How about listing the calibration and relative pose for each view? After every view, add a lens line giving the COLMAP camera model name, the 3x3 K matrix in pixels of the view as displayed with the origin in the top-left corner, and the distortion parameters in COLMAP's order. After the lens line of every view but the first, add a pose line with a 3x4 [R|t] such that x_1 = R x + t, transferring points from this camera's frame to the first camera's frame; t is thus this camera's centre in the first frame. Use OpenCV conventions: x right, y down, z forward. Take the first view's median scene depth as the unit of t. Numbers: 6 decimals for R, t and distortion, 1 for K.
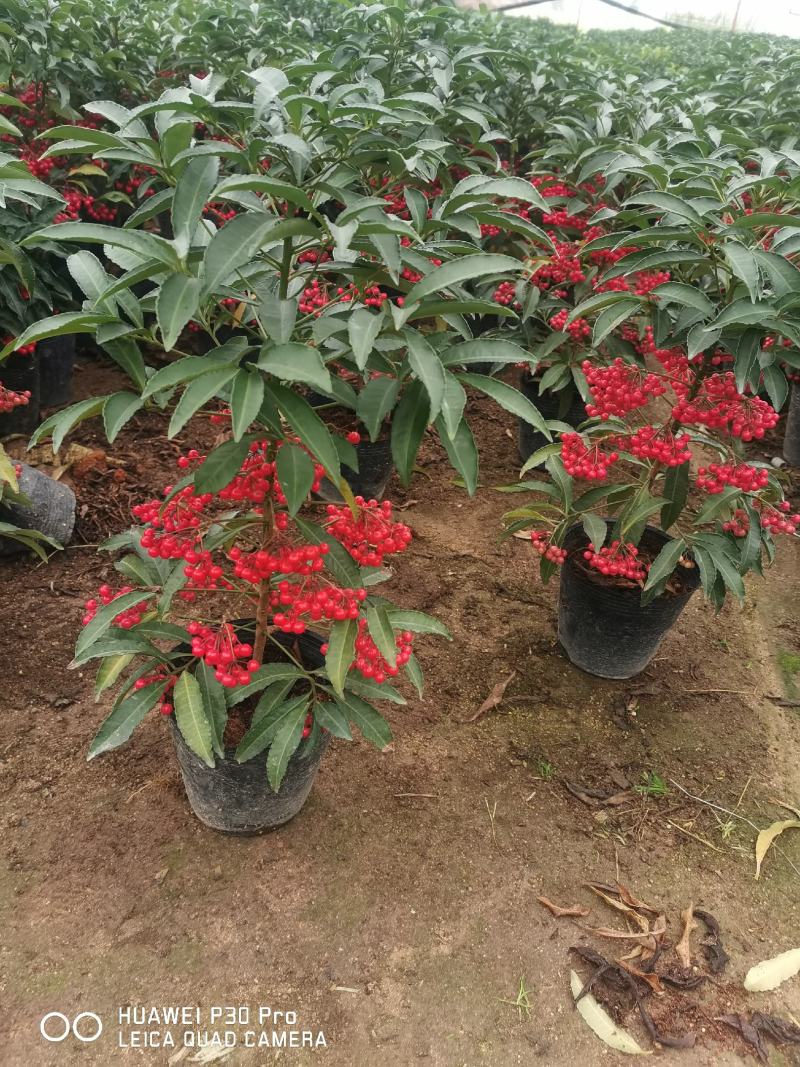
lens RADIAL K [[814.2, 0, 410.7], [0, 814.2, 534.3], [0, 0, 1]] dist [0.032217, -0.052122]
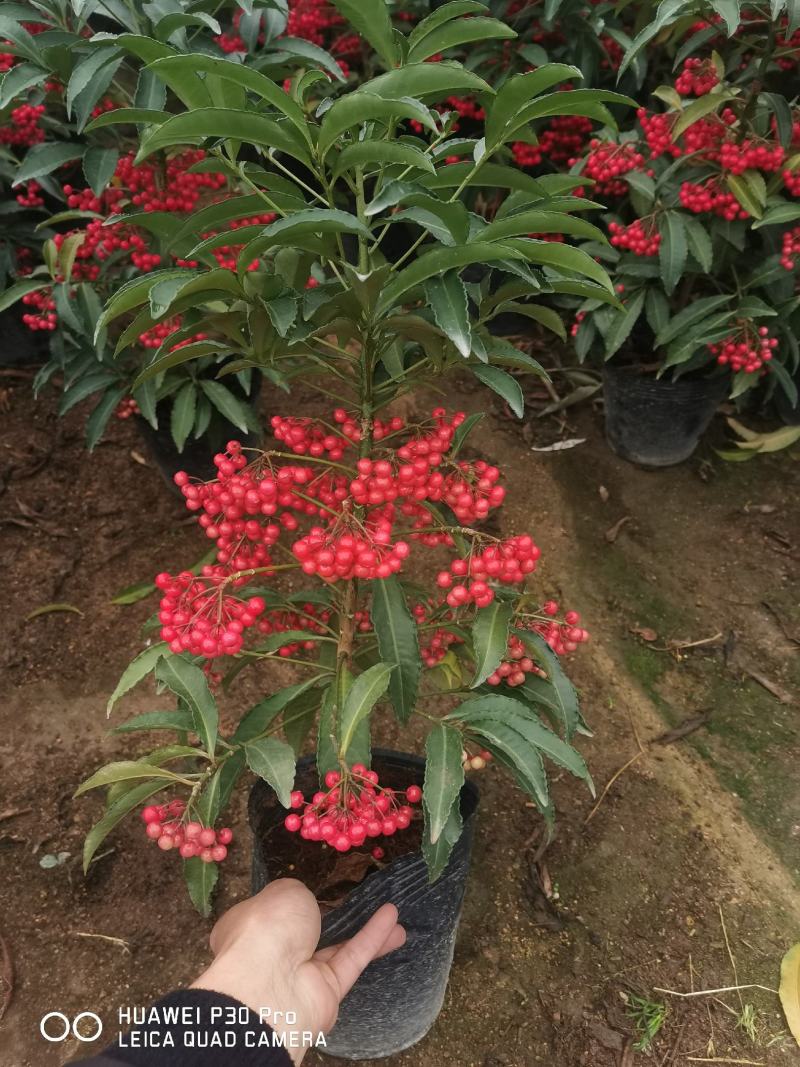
lens RADIAL K [[814.2, 0, 404.4], [0, 814.2, 537.7], [0, 0, 1]] dist [0.032217, -0.052122]
pose [[0.813476, -0.490786, 0.312067, 0.085577], [0.382854, 0.855795, 0.347904, -0.346790], [-0.437812, -0.163535, 0.884068, 0.433606]]
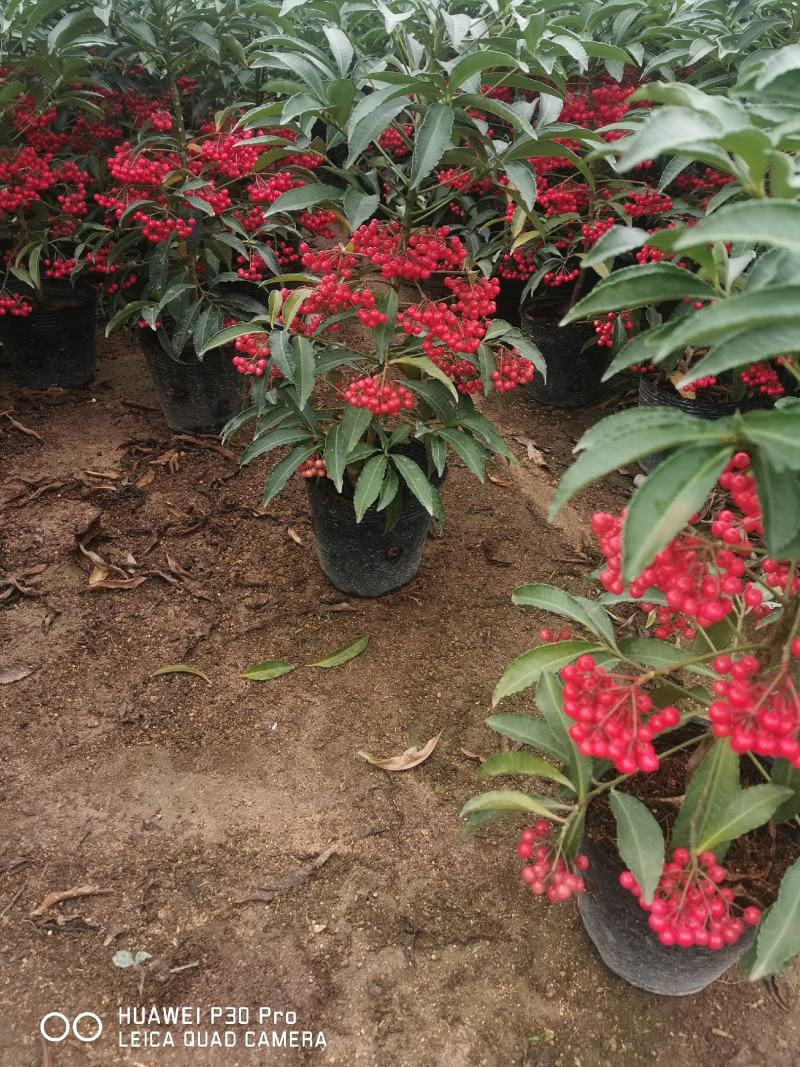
lens RADIAL K [[814.2, 0, 398.4], [0, 814.2, 527.7], [0, 0, 1]] dist [0.032217, -0.052122]
pose [[0.919177, -0.269808, 0.286912, 0.016291], [0.245912, 0.962203, 0.117017, -0.293687], [-0.307639, -0.037004, 0.950783, 0.545870]]
